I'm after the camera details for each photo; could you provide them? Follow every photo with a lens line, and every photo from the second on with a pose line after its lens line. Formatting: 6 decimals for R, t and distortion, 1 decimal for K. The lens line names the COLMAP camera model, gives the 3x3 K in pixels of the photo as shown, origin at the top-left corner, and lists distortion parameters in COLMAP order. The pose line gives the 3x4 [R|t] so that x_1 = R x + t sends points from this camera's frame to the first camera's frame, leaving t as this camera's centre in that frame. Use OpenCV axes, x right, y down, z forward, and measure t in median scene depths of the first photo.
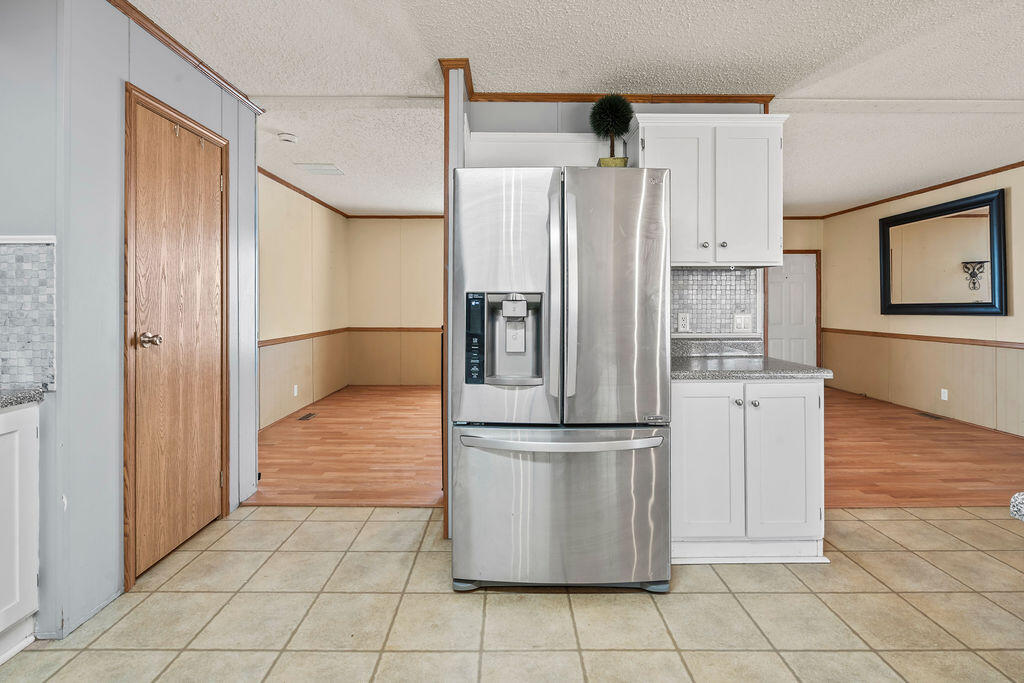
lens RADIAL K [[477.7, 0, 505.2], [0, 477.7, 312.3], [0, 0, 1]] dist [-0.008040, 0.000977]
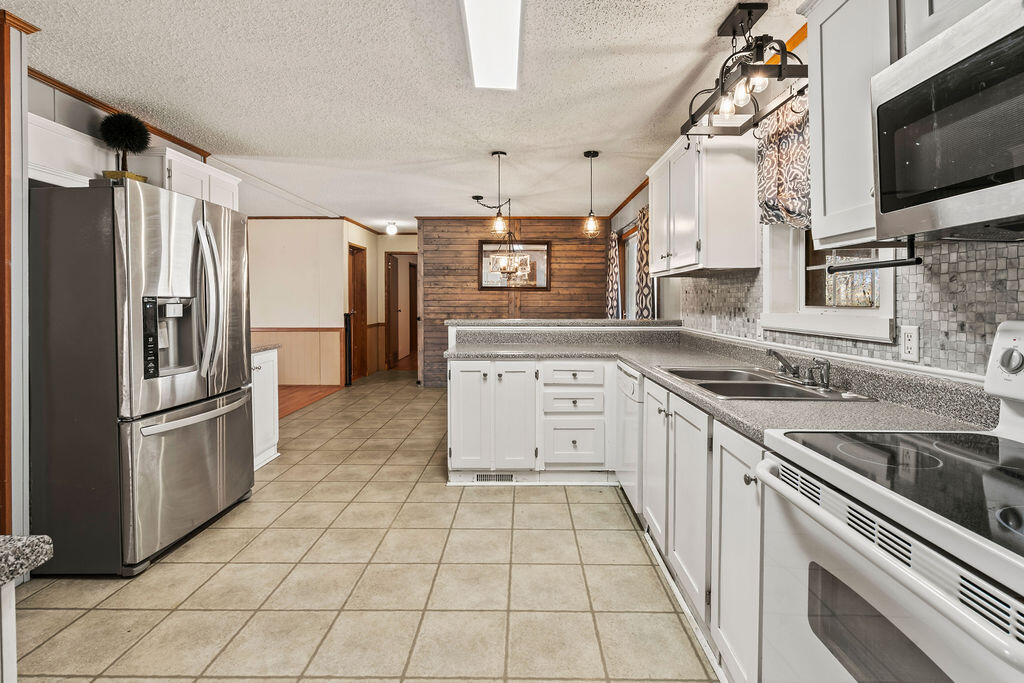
lens RADIAL K [[477.7, 0, 505.2], [0, 477.7, 312.3], [0, 0, 1]] dist [-0.008040, 0.000977]
pose [[0.044768, -0.027365, 0.998623, -1.136434], [0.013249, 0.999553, 0.026797, -0.023629], [-0.998910, 0.012031, 0.045111, 0.118857]]
